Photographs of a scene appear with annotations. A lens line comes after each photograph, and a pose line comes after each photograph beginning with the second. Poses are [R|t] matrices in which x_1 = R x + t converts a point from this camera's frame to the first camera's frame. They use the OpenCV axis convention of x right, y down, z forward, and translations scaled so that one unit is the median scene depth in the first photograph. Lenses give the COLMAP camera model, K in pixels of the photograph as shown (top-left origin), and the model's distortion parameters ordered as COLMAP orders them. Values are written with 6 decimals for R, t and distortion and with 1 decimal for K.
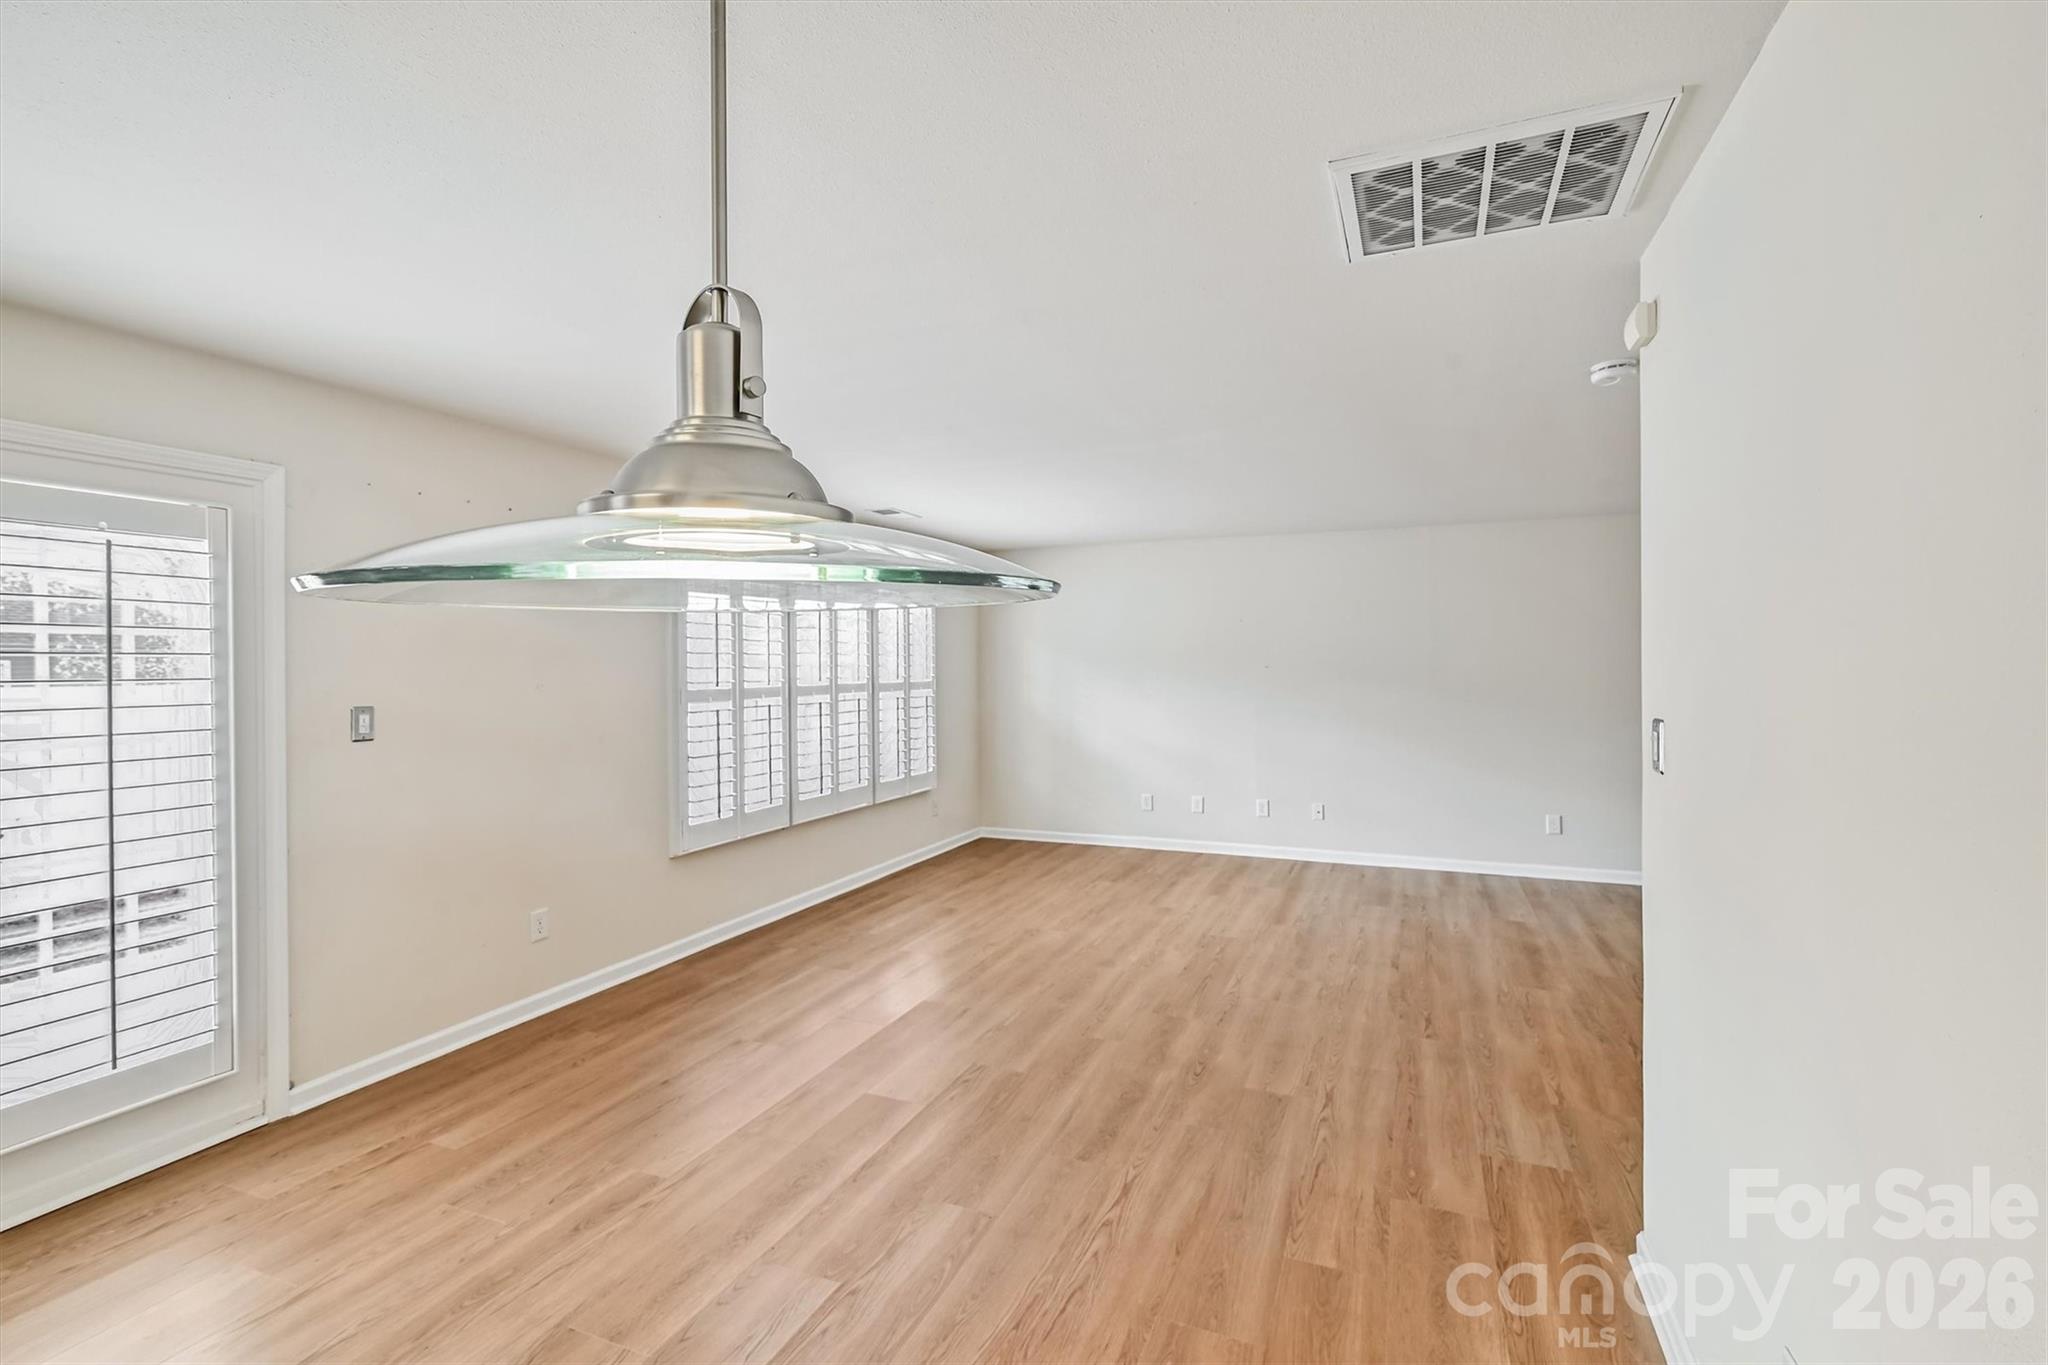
lens RADIAL K [[925.3, 0, 1038.2], [0, 925.3, 685.5], [0, 0, 1]] dist [-0.000335, -0.000308]
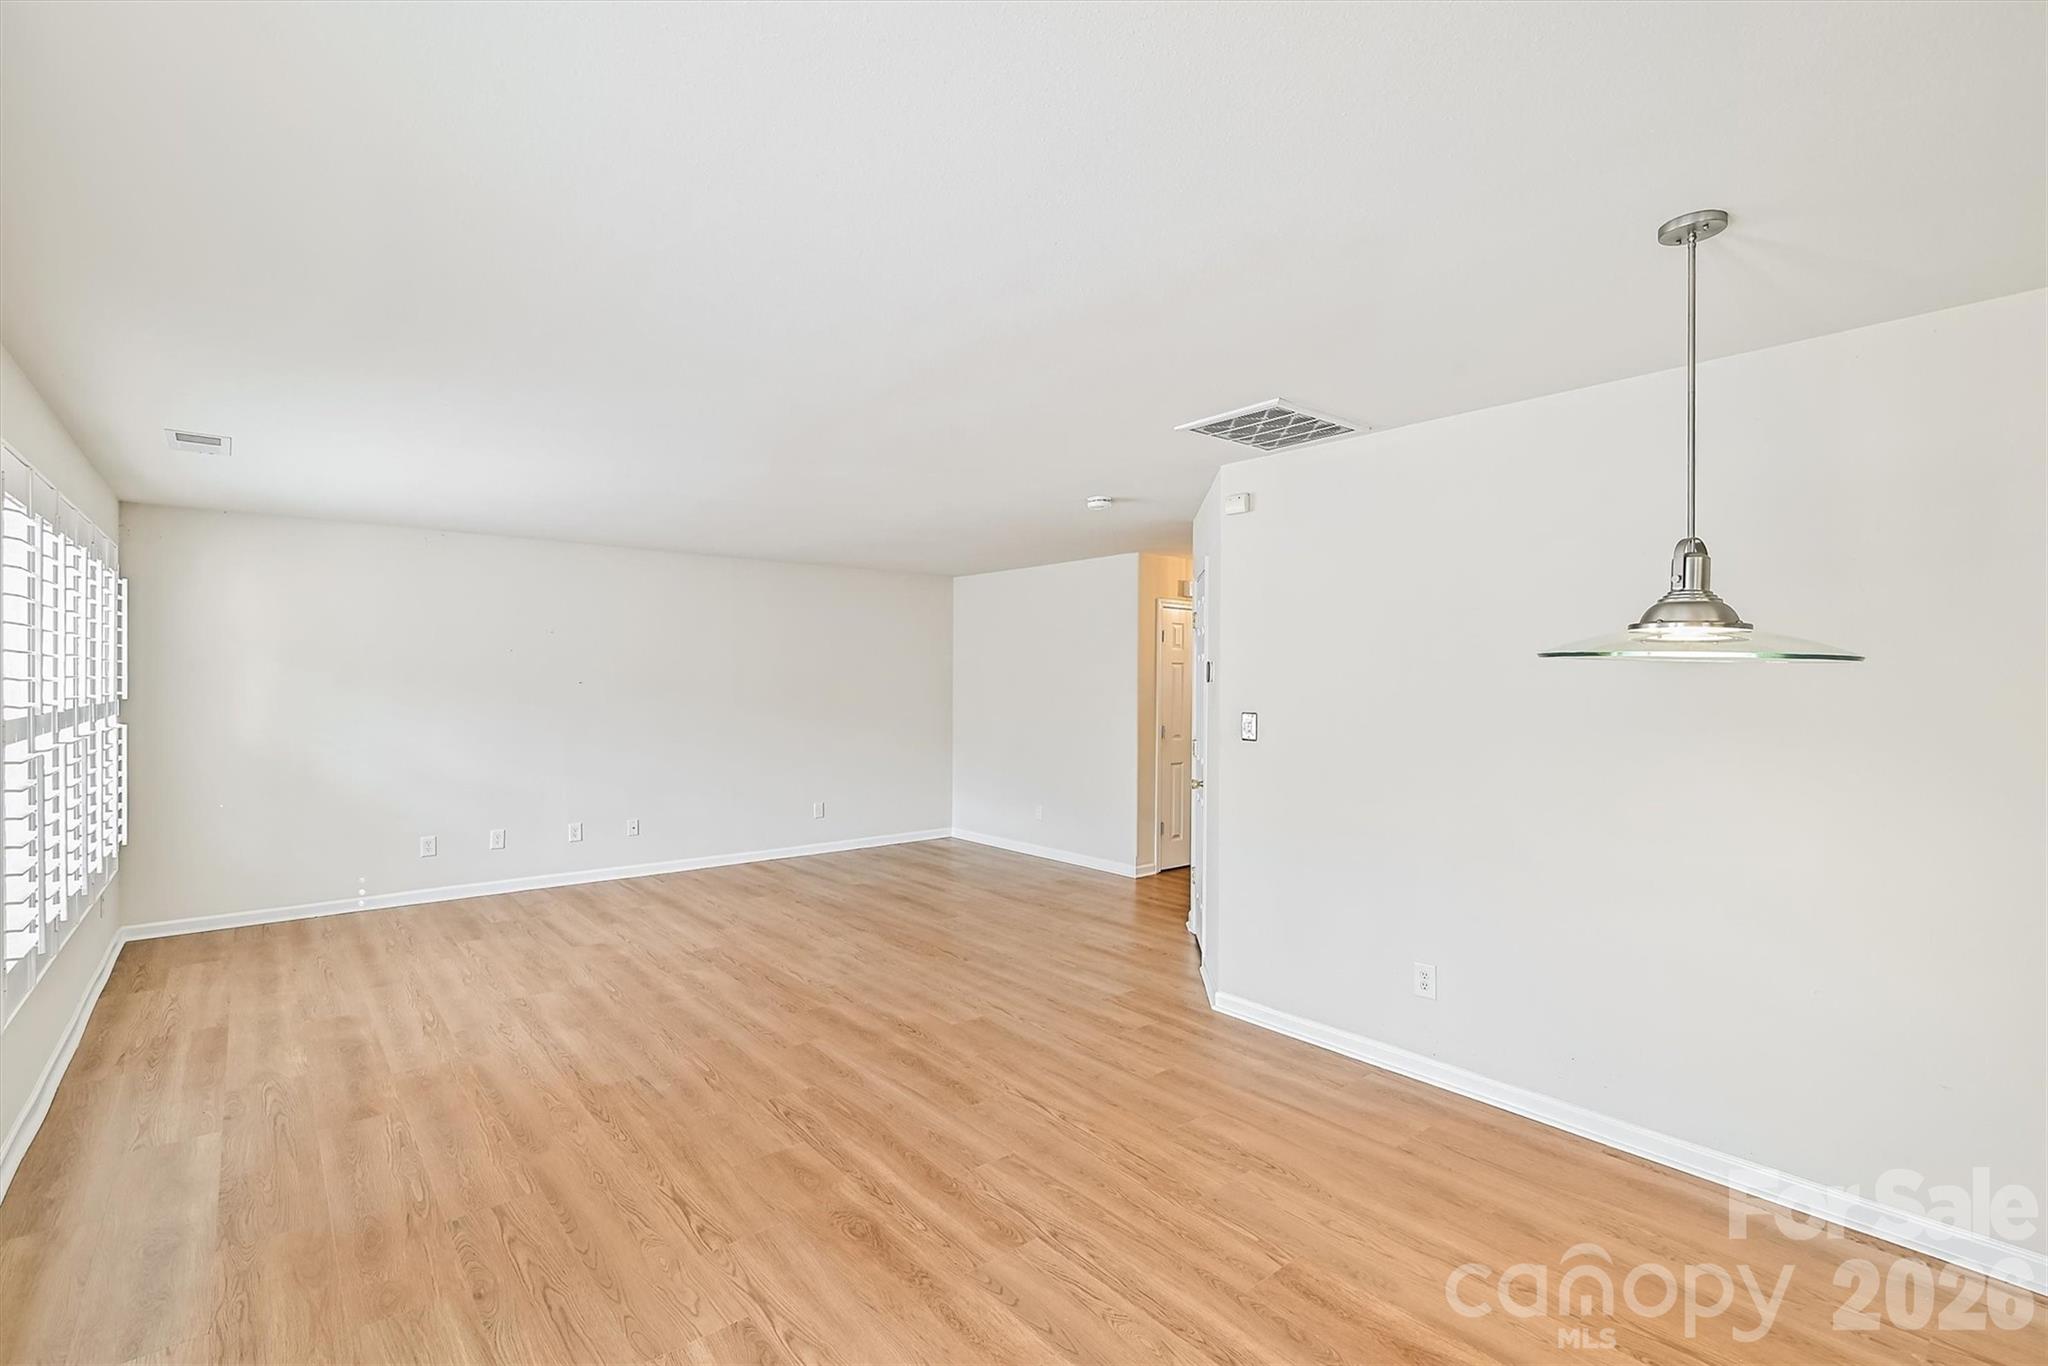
lens RADIAL K [[945.9, 0, 1024.0], [0, 945.9, 683.0], [0, 0, 1]] dist [-0.002408, -0.000424]
pose [[0.465719, 0.001164, 0.884932, -0.824145], [0.016831, 0.999807, -0.010172, 0.000182], [-0.884773, 0.019631, 0.465609, 0.326329]]
